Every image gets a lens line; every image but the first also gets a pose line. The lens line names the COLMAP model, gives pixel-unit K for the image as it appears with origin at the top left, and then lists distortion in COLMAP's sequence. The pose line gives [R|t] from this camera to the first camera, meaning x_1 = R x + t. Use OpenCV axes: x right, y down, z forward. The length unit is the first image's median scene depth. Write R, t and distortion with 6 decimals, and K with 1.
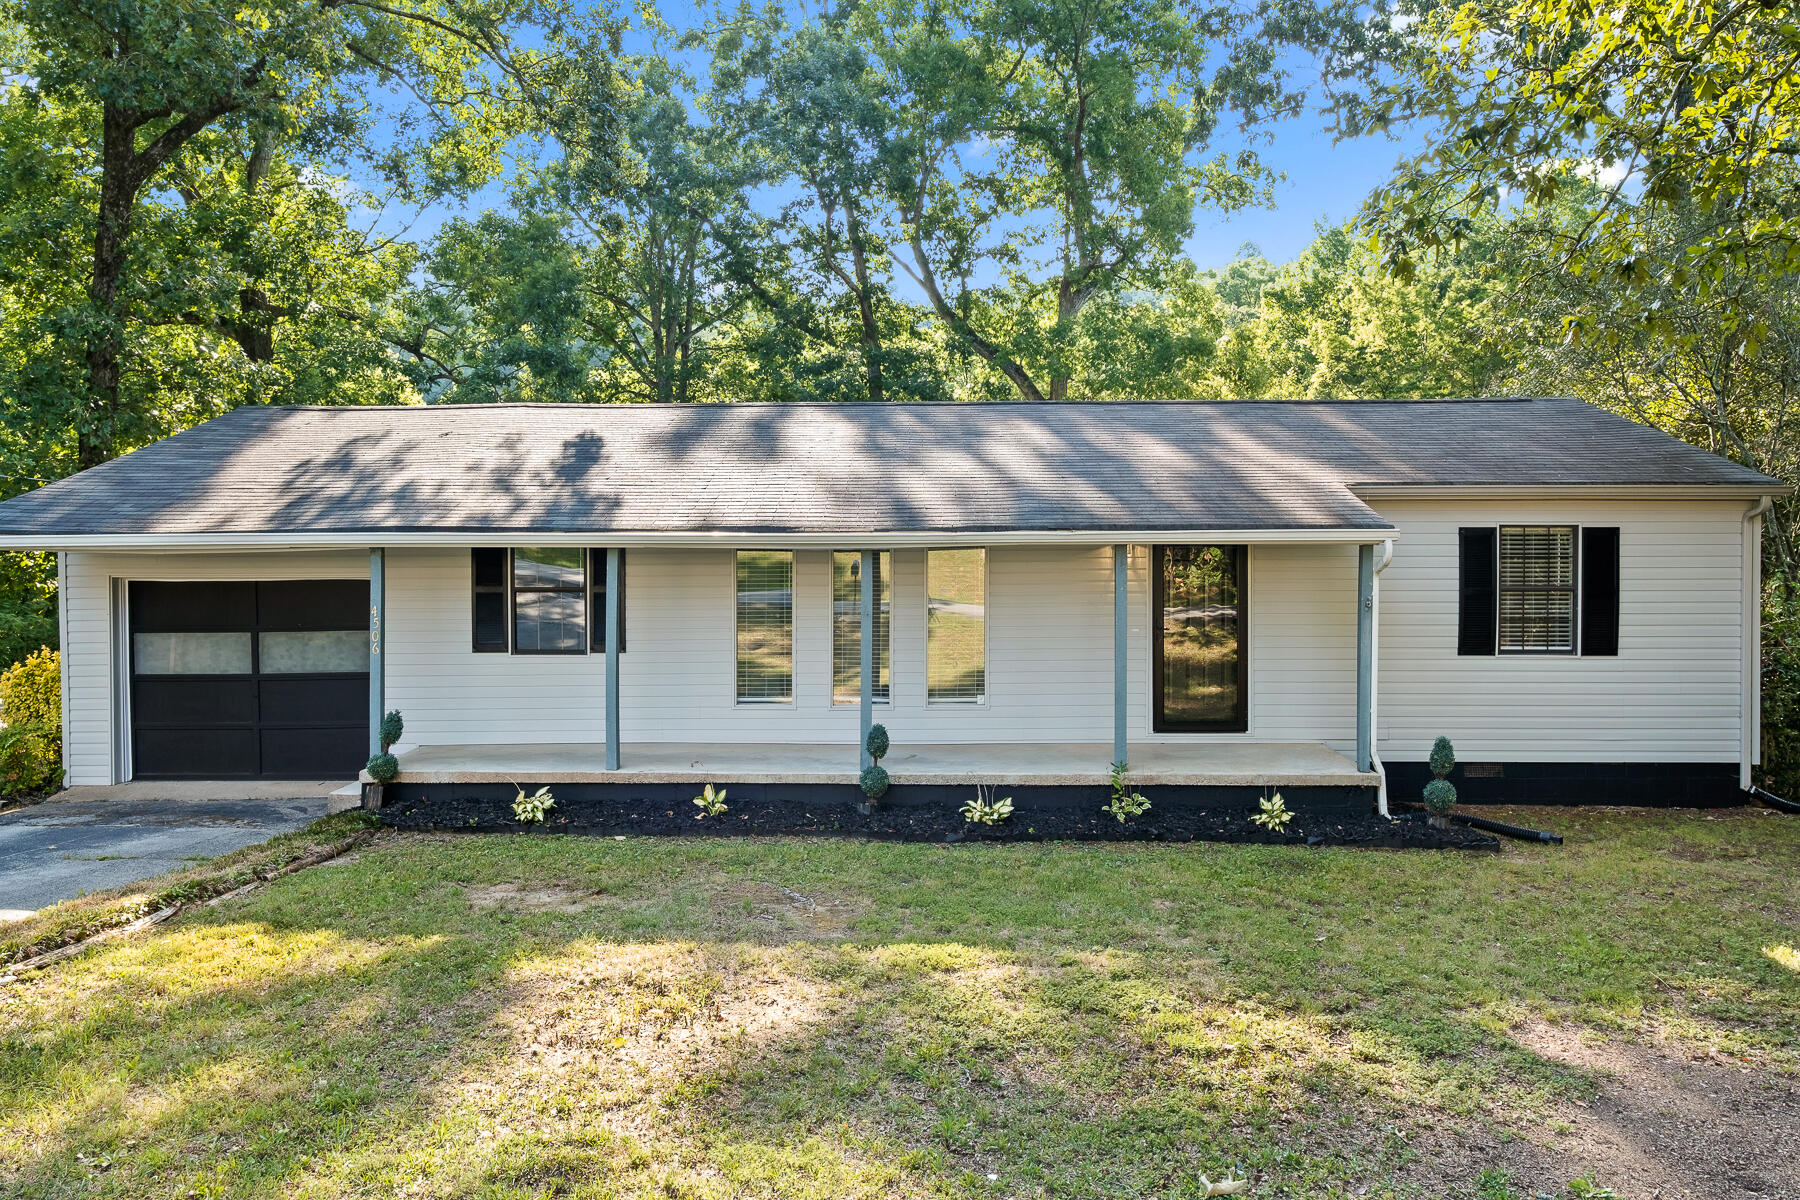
lens RADIAL K [[1298.4, 0, 900.0], [0, 1298.4, 600.0], [0, 0, 1]] dist [-0.031839, 0.002151]
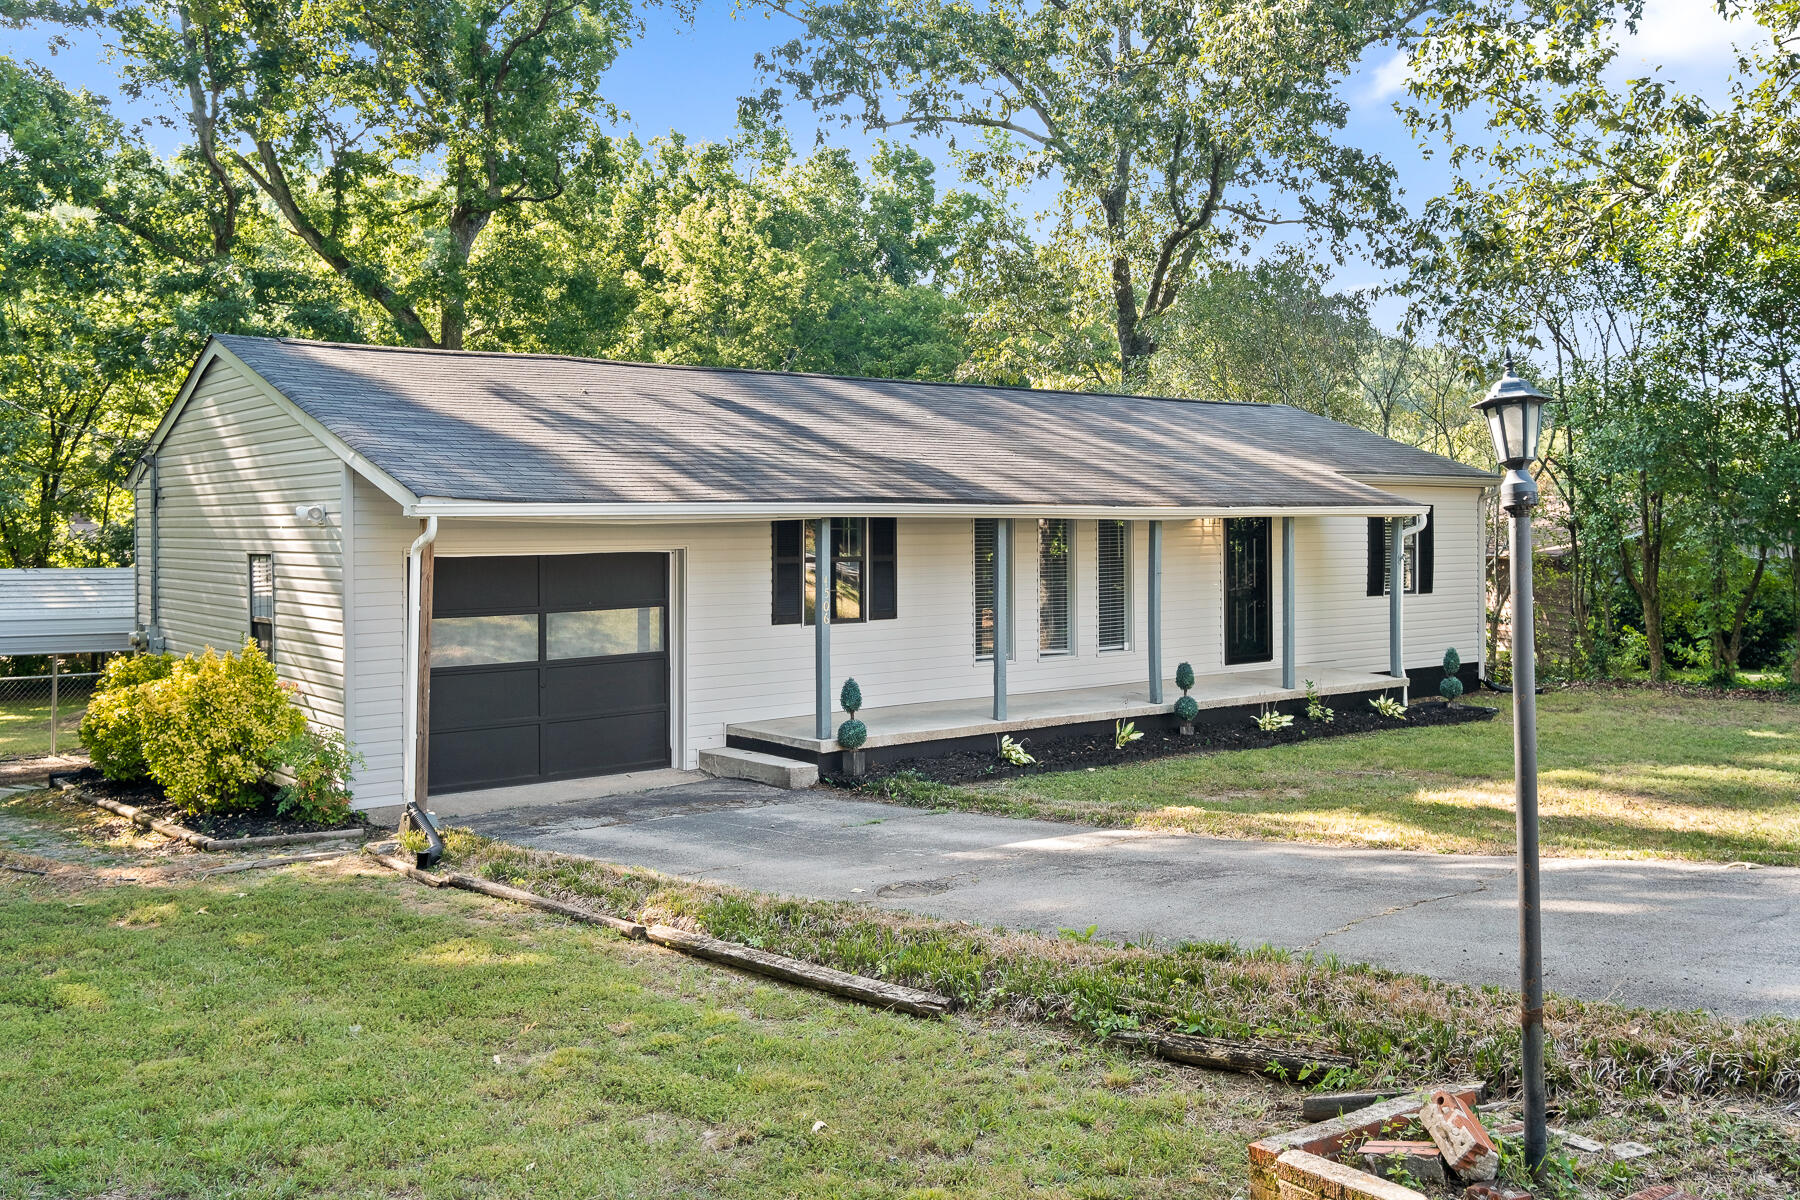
lens RADIAL K [[1543.3, 0, 900.0], [0, 1543.3, 600.0], [0, 0, 1]] dist [-0.001063, -0.000540]
pose [[0.779408, -0.033169, 0.625638, -0.989589], [0.024705, 0.999448, 0.022210, -0.001227], [-0.626029, -0.001855, 0.779797, 0.029874]]
